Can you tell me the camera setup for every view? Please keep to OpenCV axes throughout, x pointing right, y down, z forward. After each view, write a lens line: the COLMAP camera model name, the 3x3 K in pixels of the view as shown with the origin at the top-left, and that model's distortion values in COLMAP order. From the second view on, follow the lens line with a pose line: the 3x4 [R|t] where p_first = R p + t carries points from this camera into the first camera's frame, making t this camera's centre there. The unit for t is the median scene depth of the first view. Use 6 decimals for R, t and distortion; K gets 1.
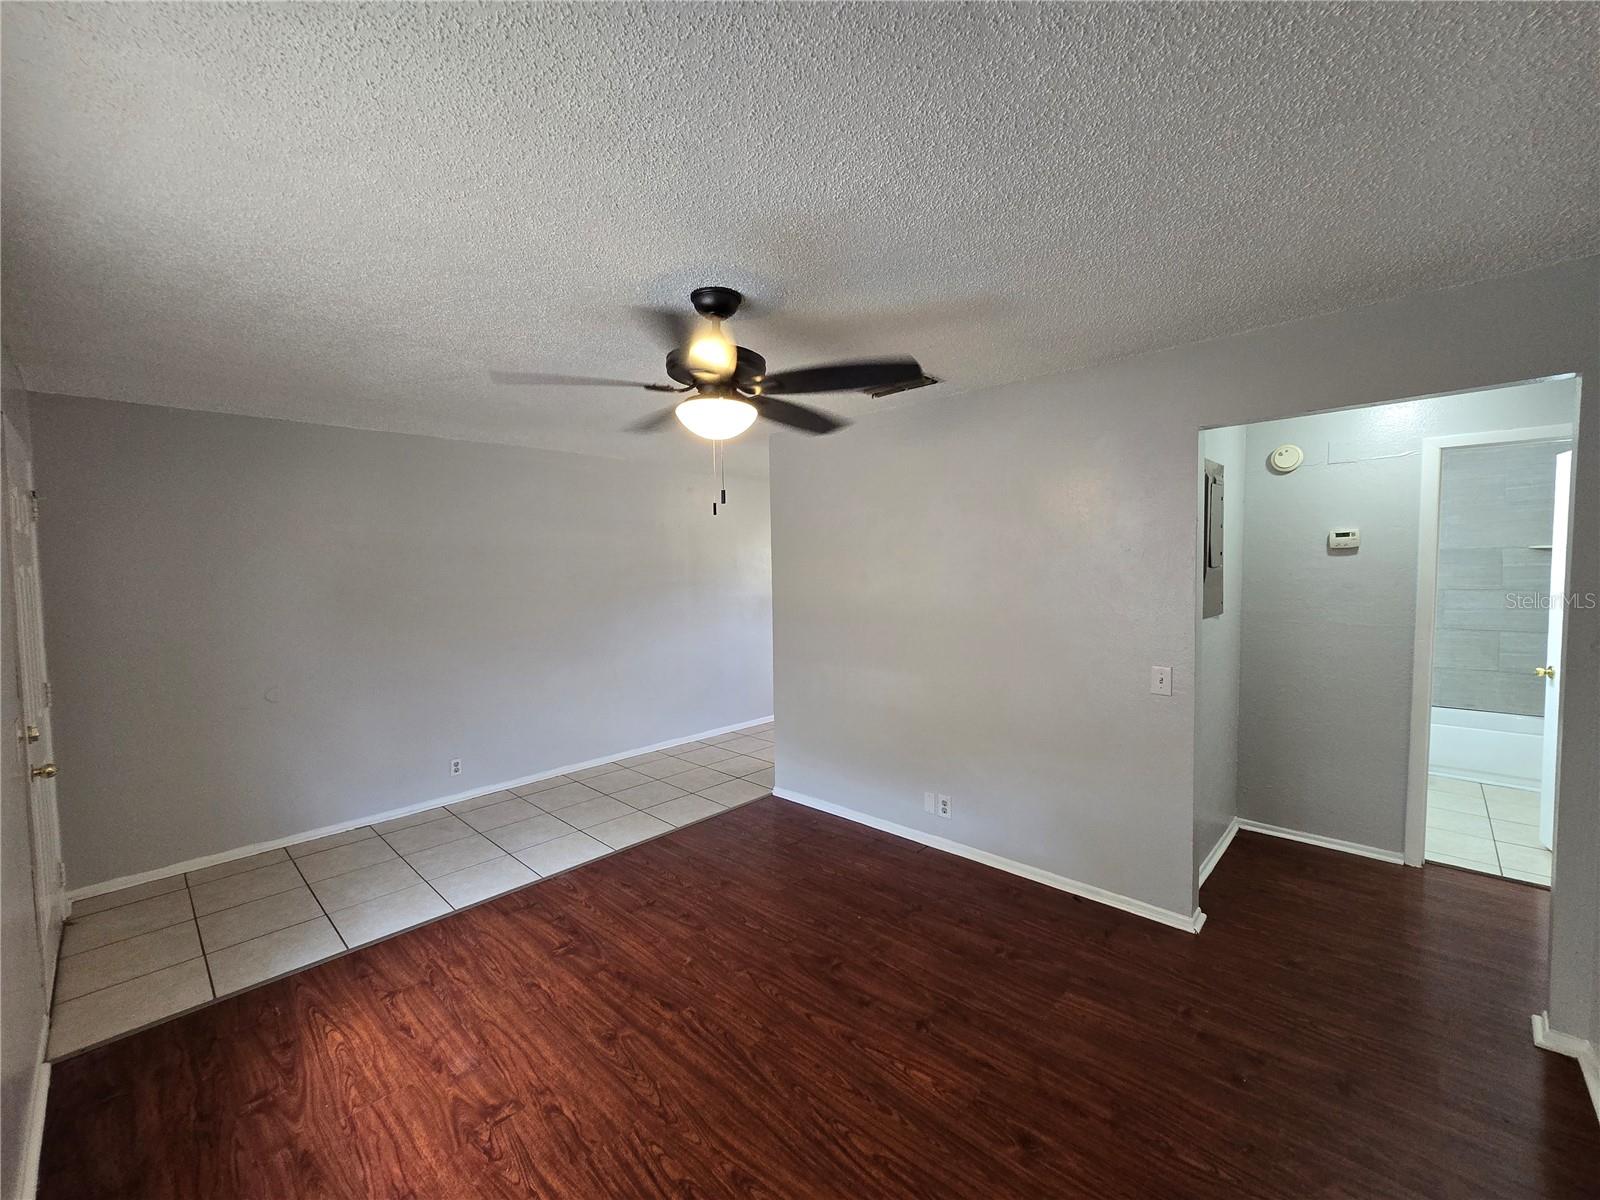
lens RADIAL K [[652.7, 0, 802.5], [0, 652.7, 594.7], [0, 0, 1]] dist [-0.001033, 0.000559]
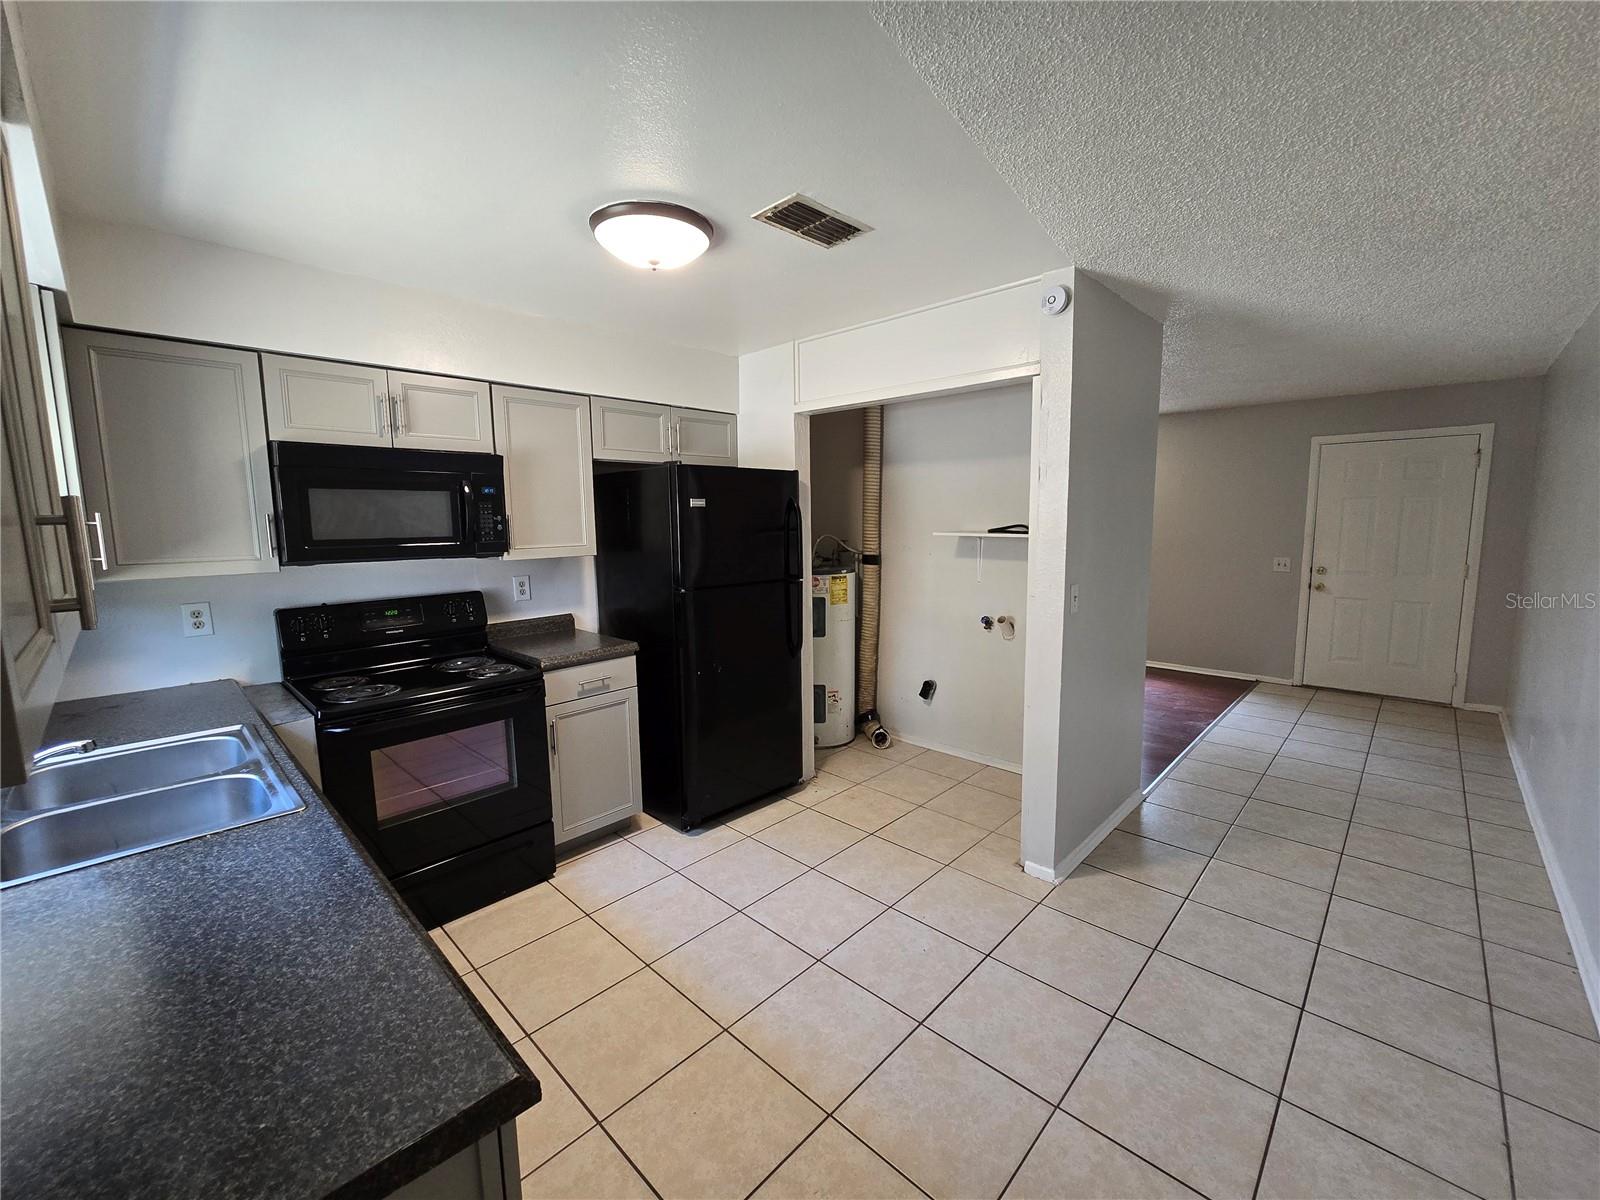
lens RADIAL K [[651.8, 0, 803.7], [0, 651.8, 594.2], [0, 0, 1]] dist [-0.000990, -0.000054]
pose [[-0.999628, 0.025907, 0.008531, 0.681506], [0.026984, 0.984941, 0.170770, -0.156099], [-0.003978, 0.170937, -0.985274, 3.380114]]
